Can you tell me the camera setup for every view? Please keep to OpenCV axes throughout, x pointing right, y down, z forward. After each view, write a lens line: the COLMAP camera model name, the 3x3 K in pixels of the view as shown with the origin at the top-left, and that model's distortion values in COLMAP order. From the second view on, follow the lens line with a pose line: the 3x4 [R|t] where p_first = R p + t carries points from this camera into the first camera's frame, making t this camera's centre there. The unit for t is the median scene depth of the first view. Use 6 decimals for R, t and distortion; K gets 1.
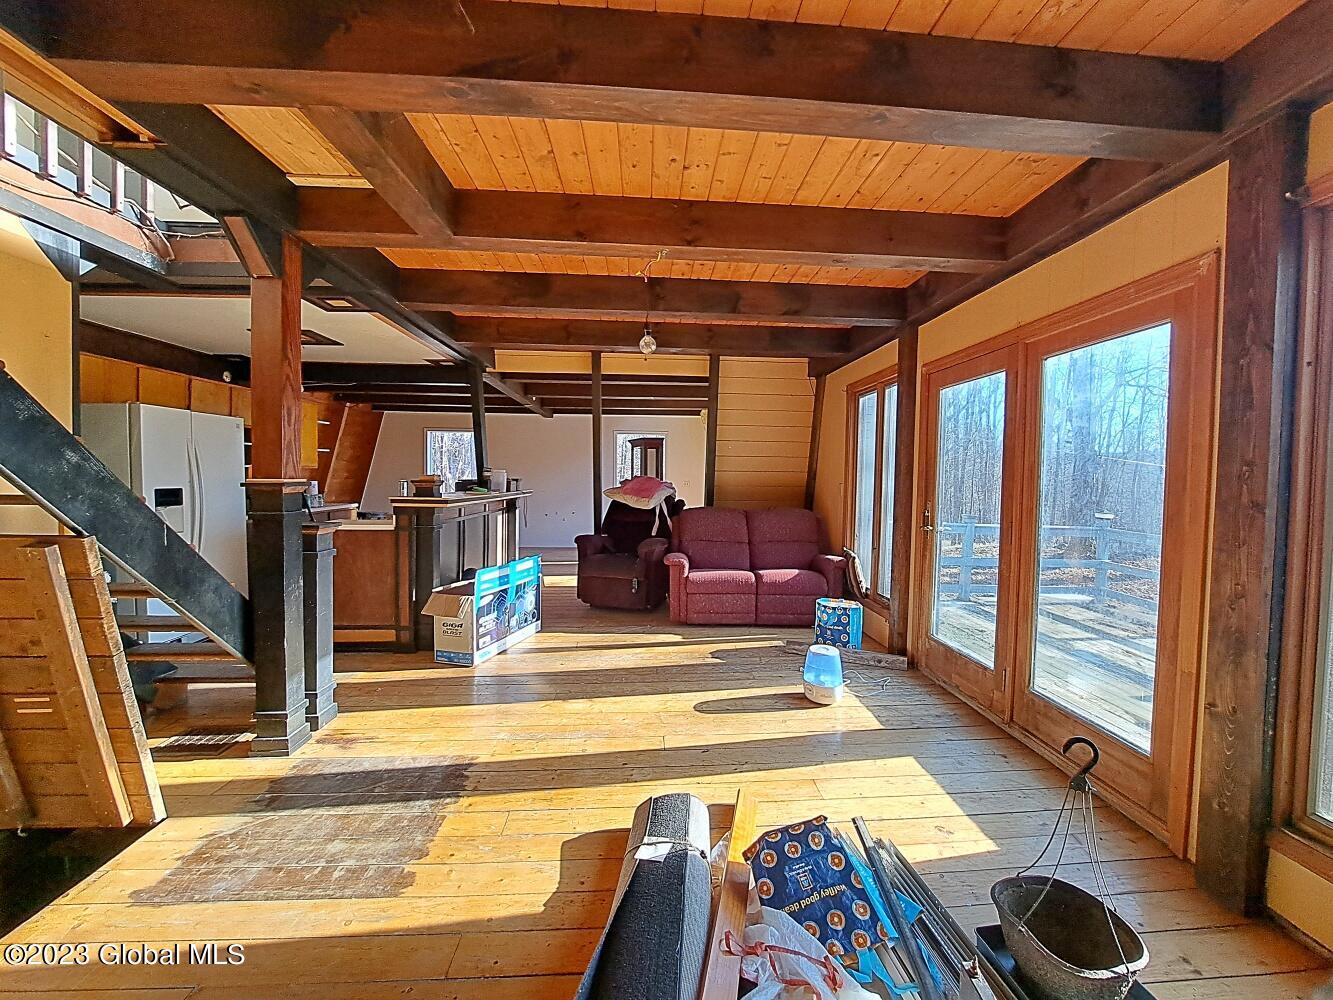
lens RADIAL K [[526.5, 0, 675.8], [0, 526.5, 499.8], [0, 0, 1]] dist [-0.018813, -0.000267]
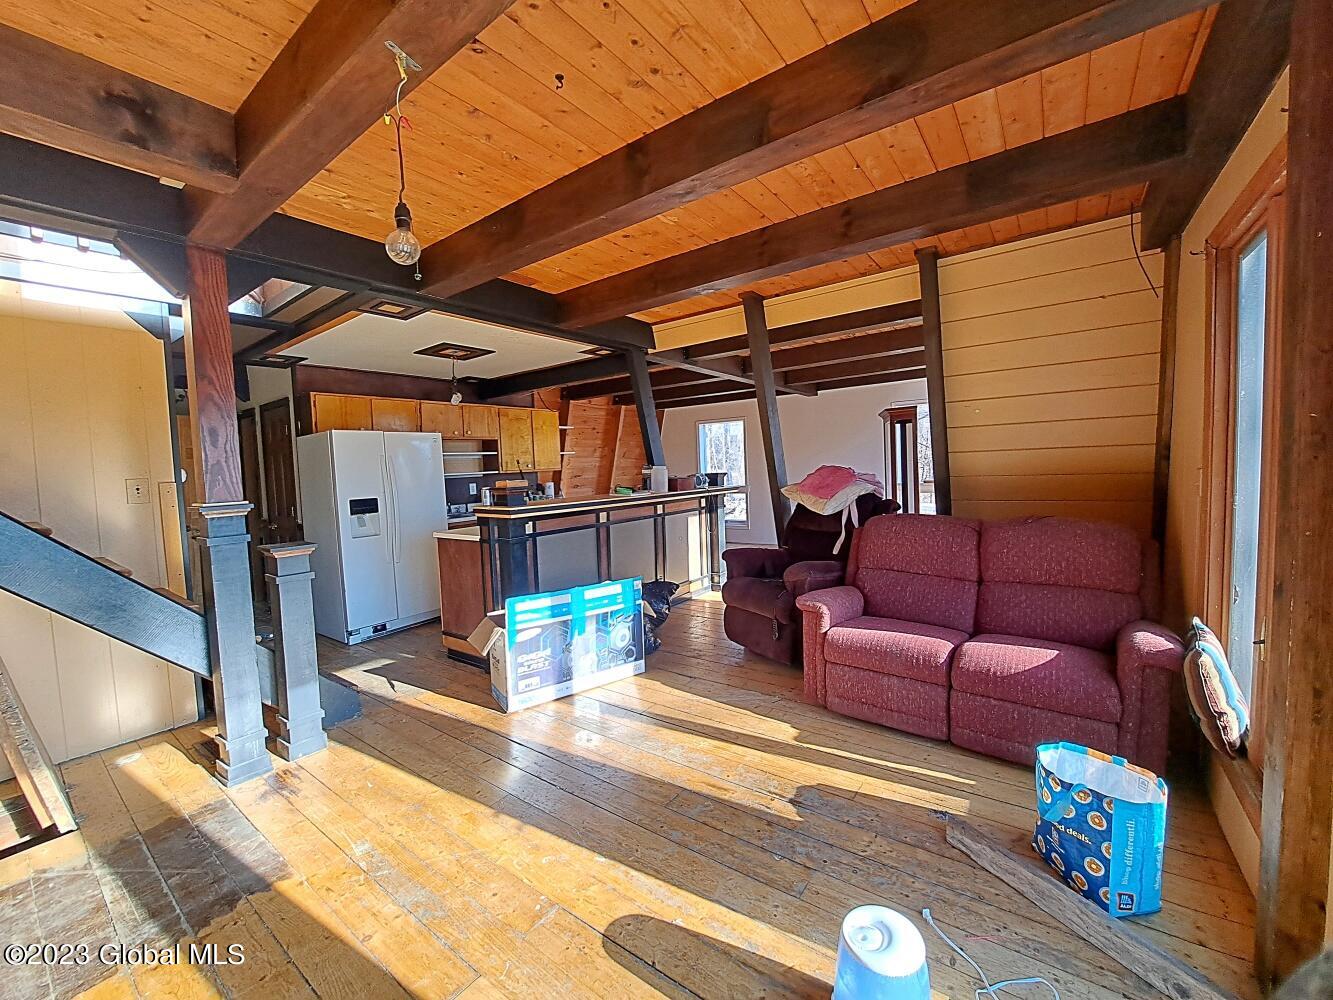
lens RADIAL K [[526.5, 0, 676.8], [0, 526.5, 494.4], [0, 0, 1]] dist [-0.018813, -0.000267]
pose [[0.774231, -0.007234, -0.632862, 0.289682], [0.020229, 0.999707, 0.013321, -0.027775], [0.632580, -0.023115, 0.774150, 0.448474]]
